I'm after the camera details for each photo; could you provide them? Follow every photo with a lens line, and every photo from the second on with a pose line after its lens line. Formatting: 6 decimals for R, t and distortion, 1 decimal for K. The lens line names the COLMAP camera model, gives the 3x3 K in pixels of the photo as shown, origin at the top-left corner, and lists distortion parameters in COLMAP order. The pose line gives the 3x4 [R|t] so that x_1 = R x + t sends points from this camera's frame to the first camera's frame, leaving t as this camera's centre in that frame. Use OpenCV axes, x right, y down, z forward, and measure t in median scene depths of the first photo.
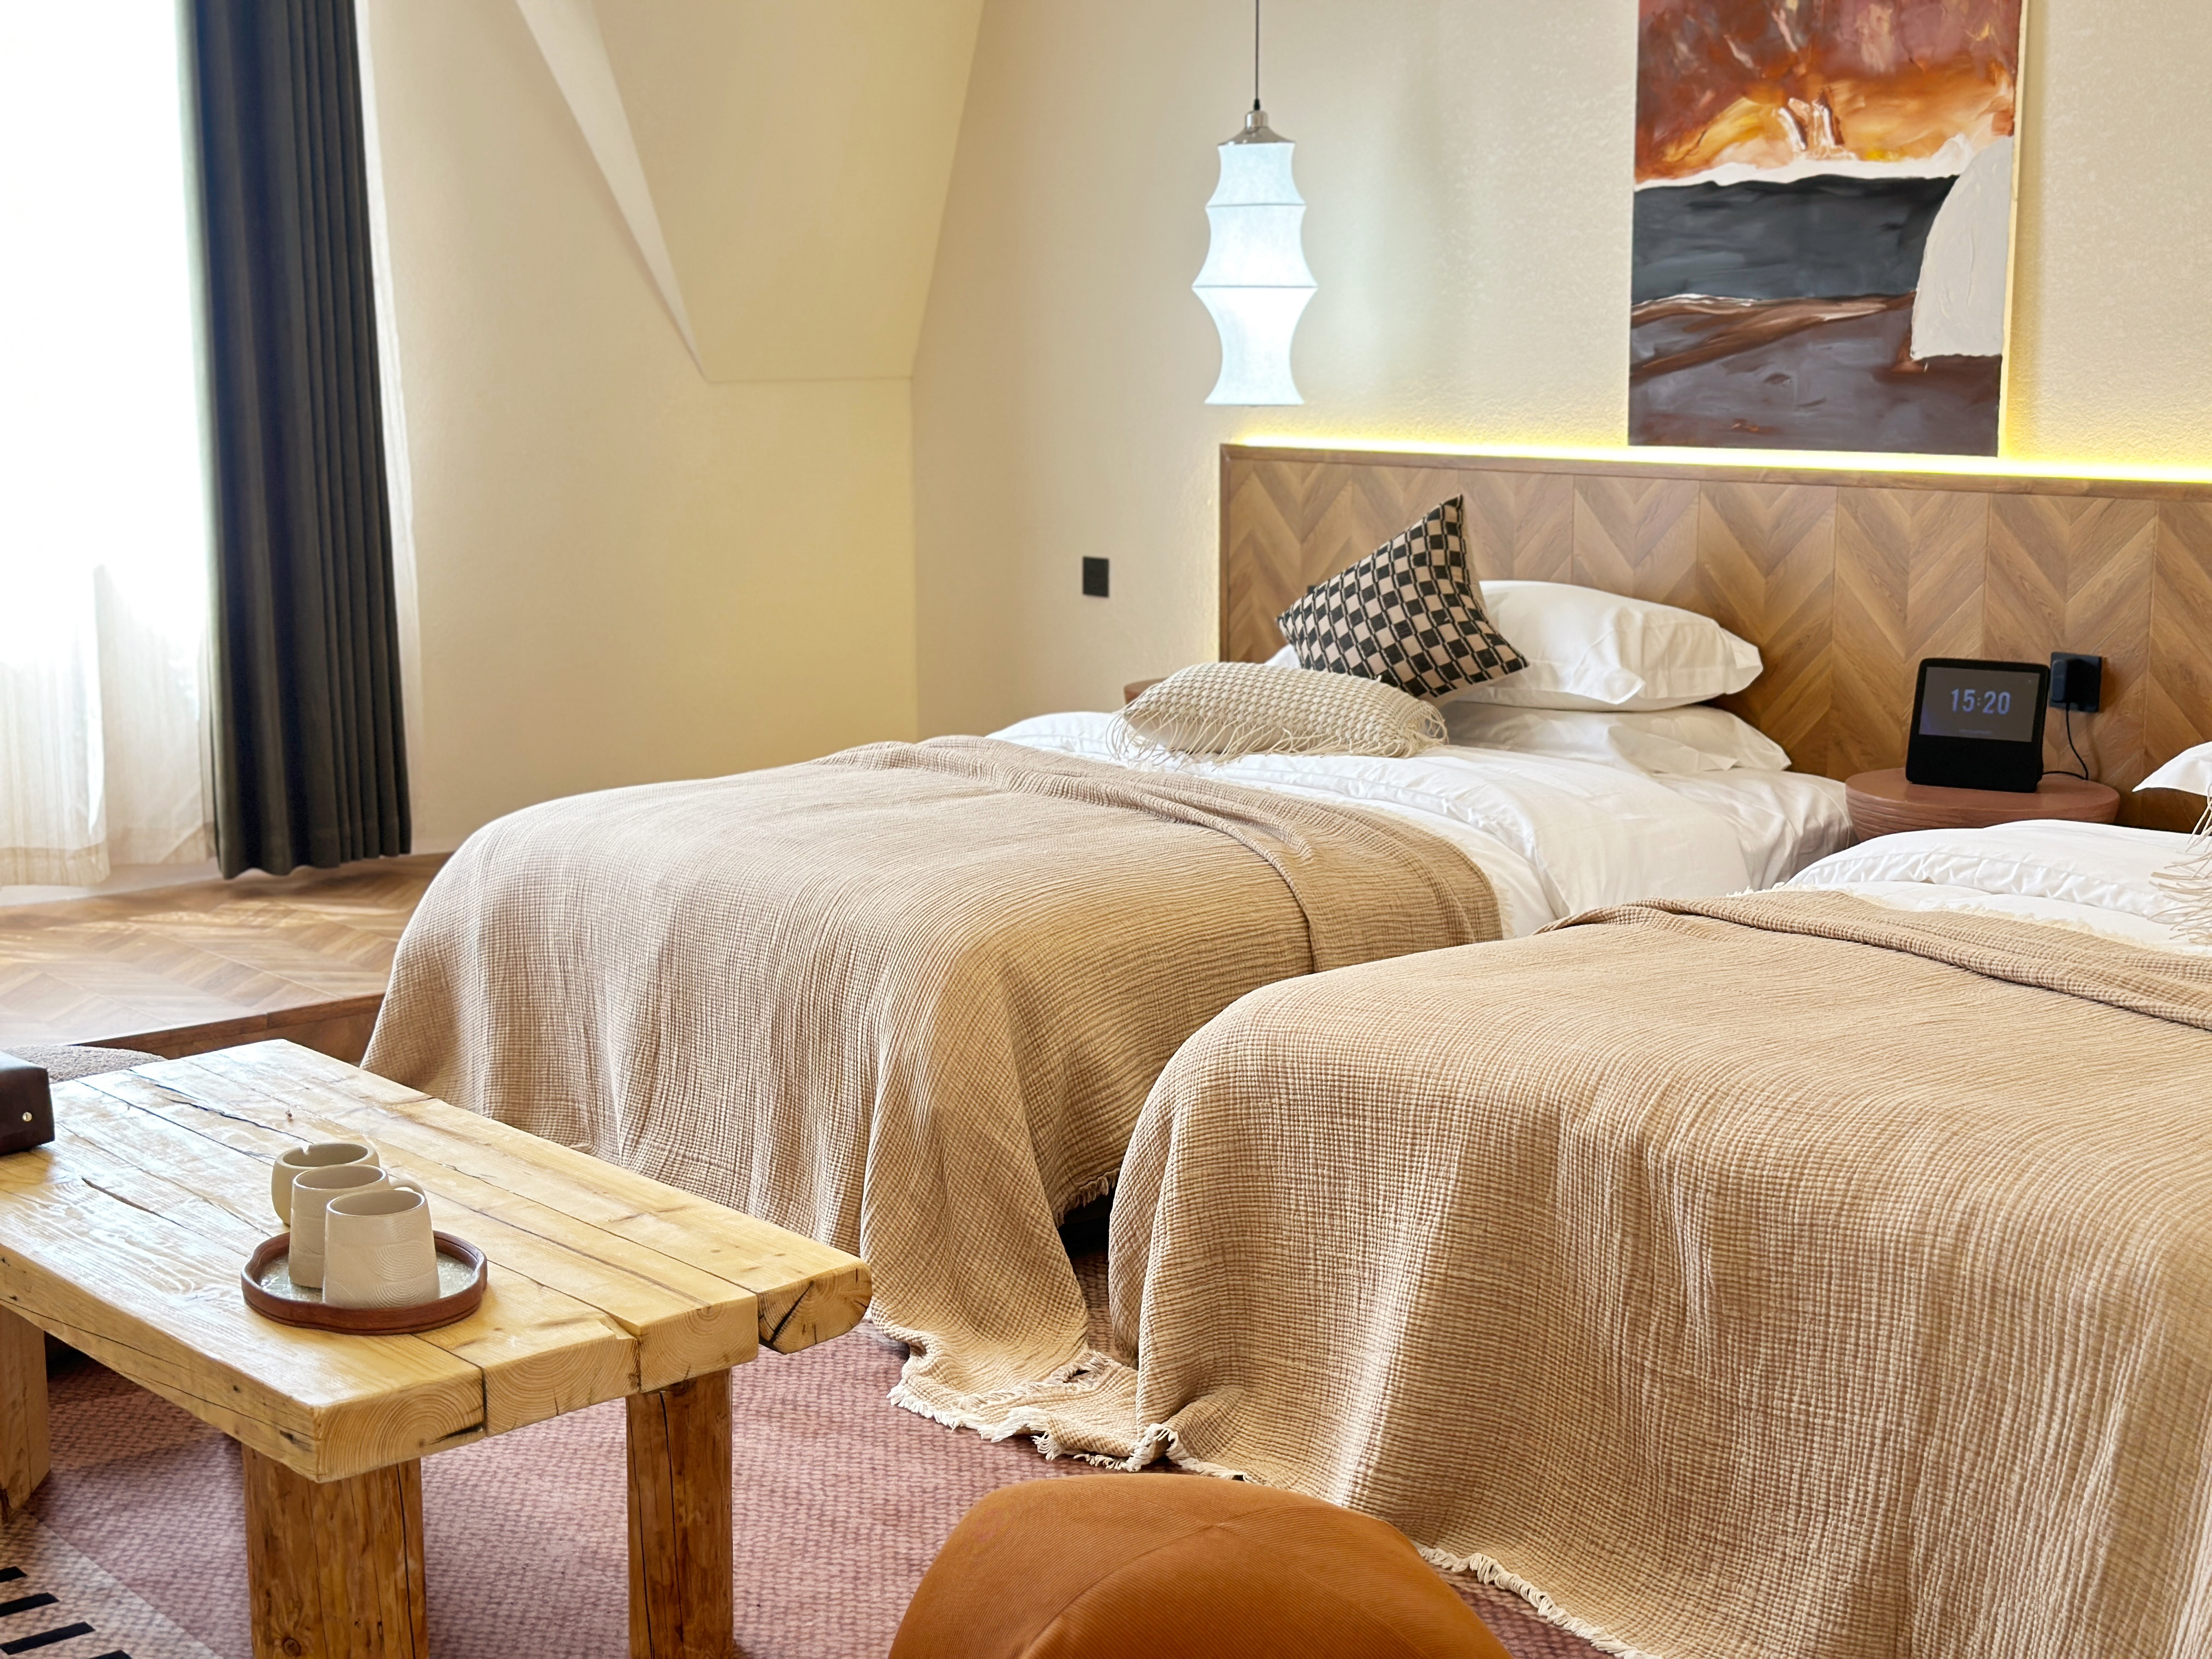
lens RADIAL K [[3147.3, 0, 1188.8], [0, 3147.3, 821.9], [0, 0, 1]] dist [0.076504, 0.000000]
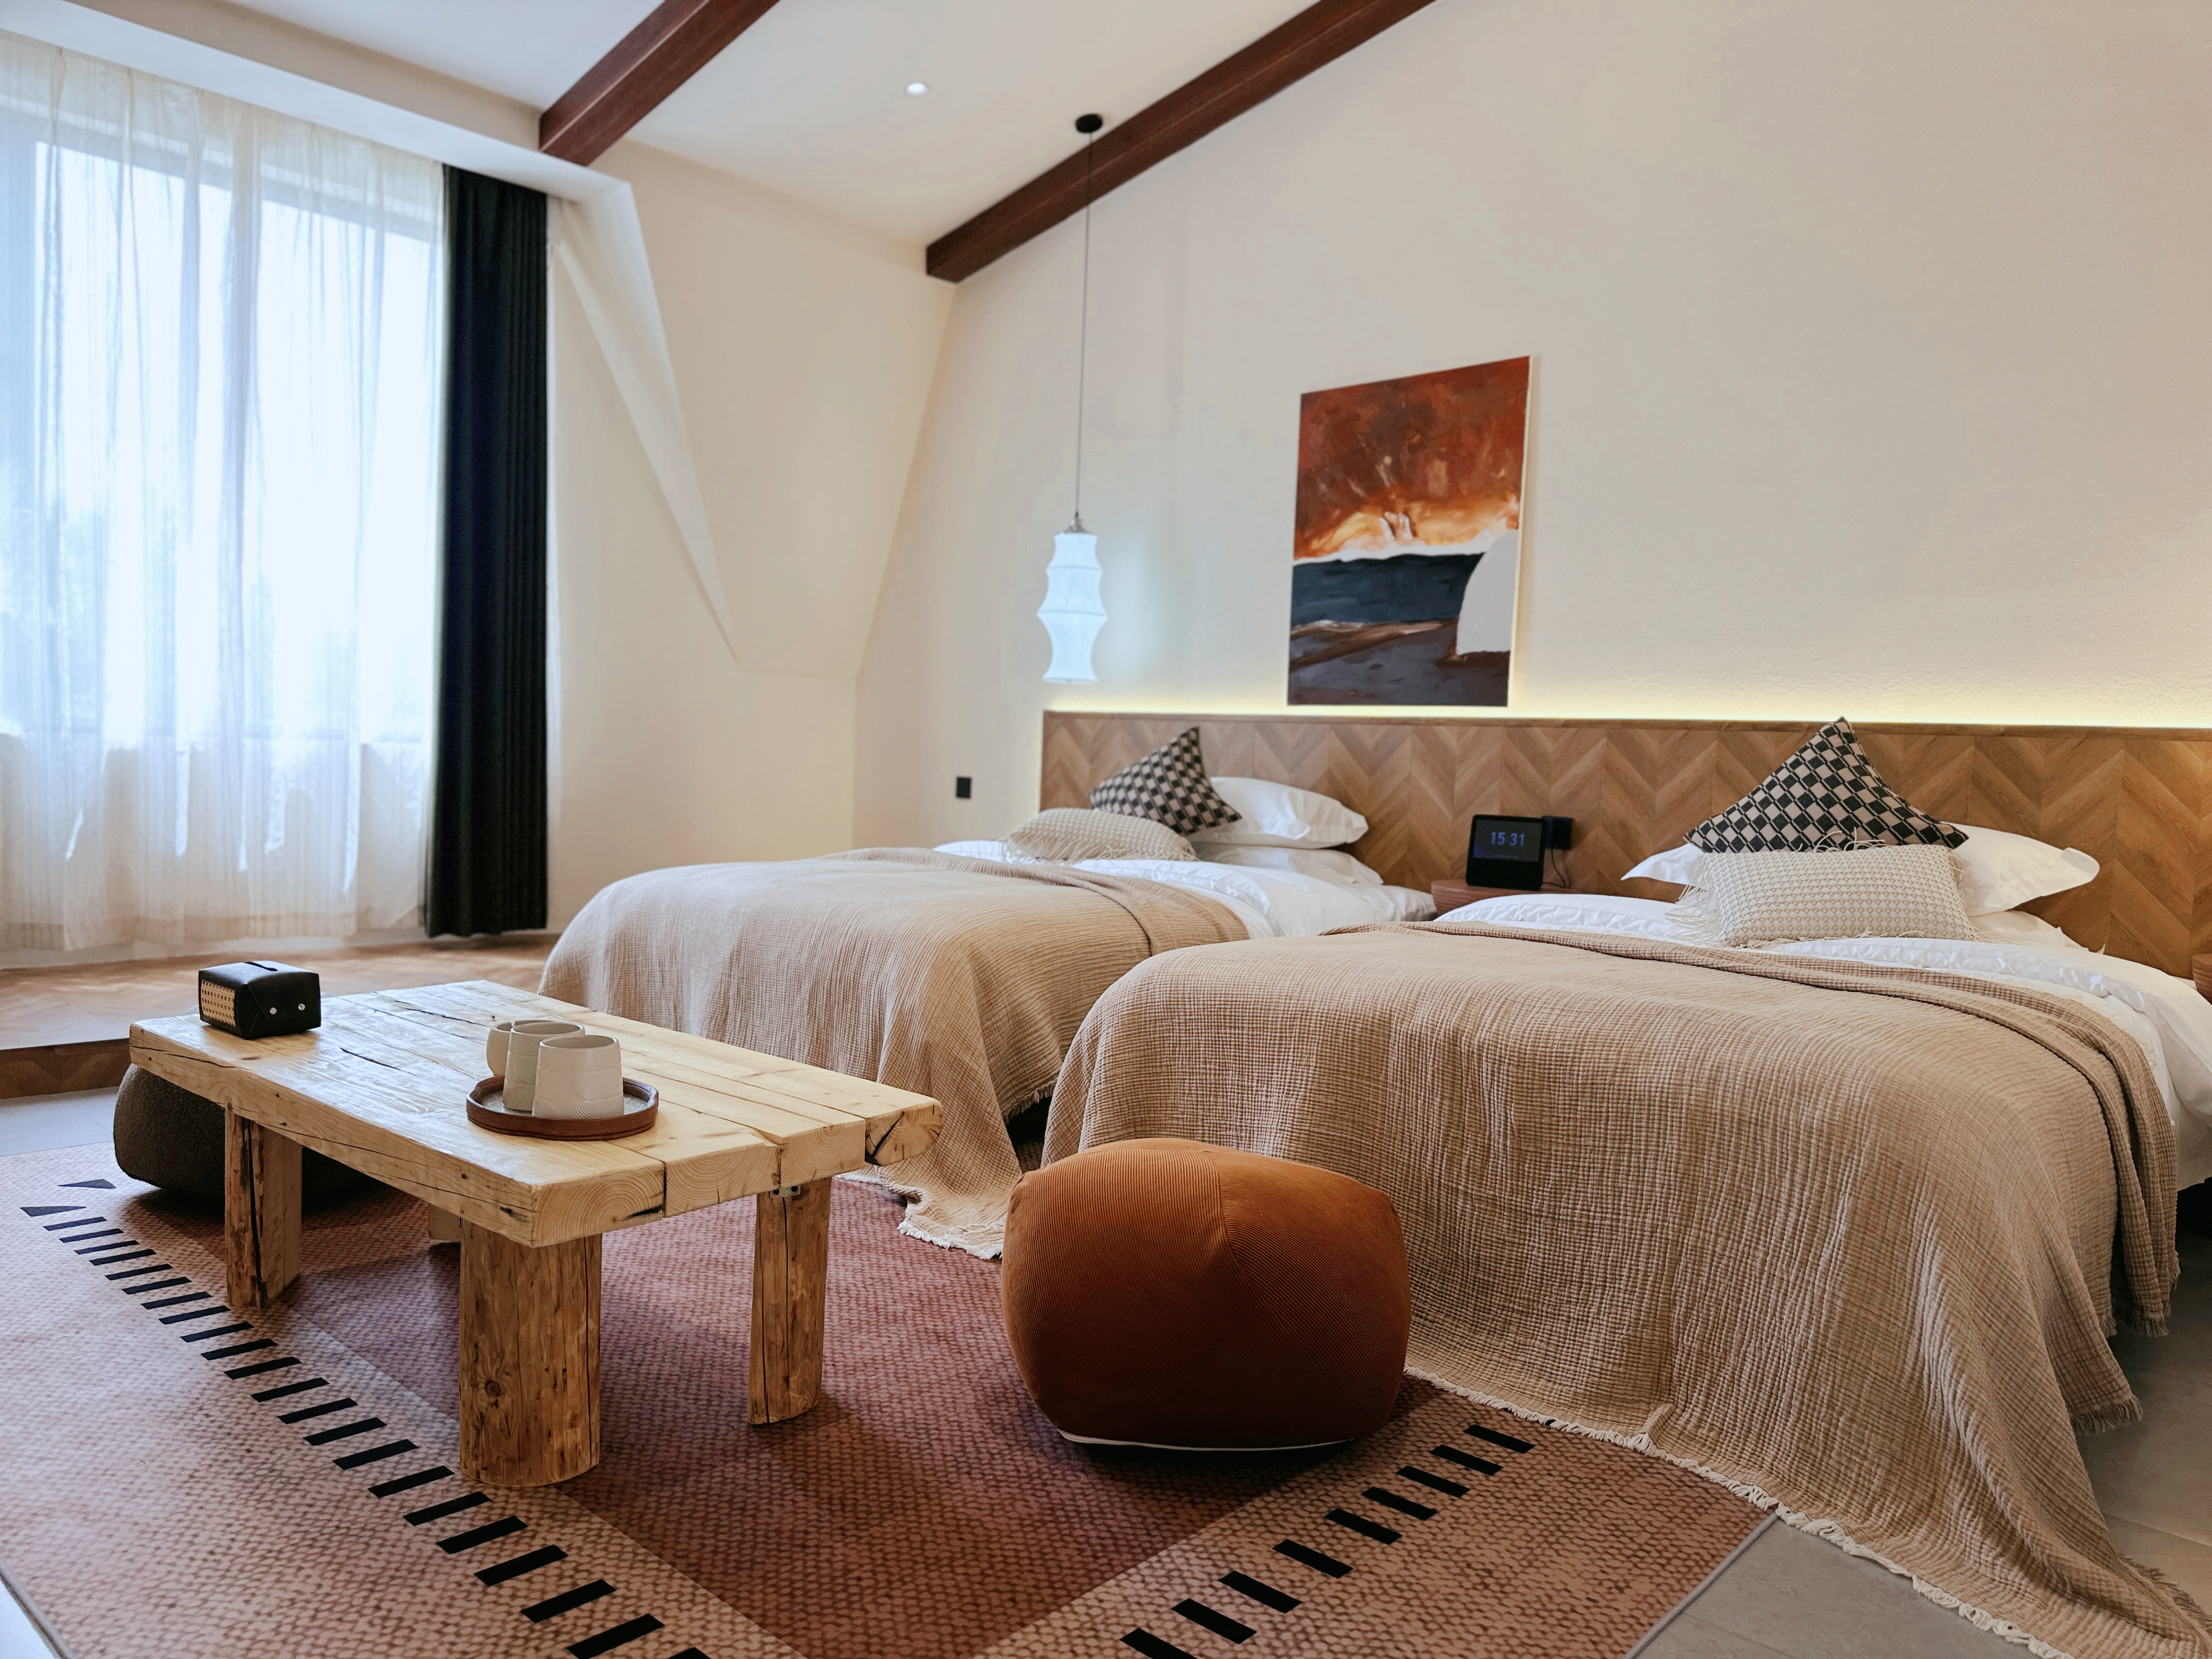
lens RADIAL K [[1552.9, 0, 1132.3], [0, 1552.9, 821.7], [0, 0, 1]] dist [0.046761, -0.075942]
pose [[0.990353, 0.036437, 0.133693, -0.089496], [-0.020138, 0.992412, -0.121299, 0.077739], [-0.137098, 0.117437, 0.983571, 0.240393]]
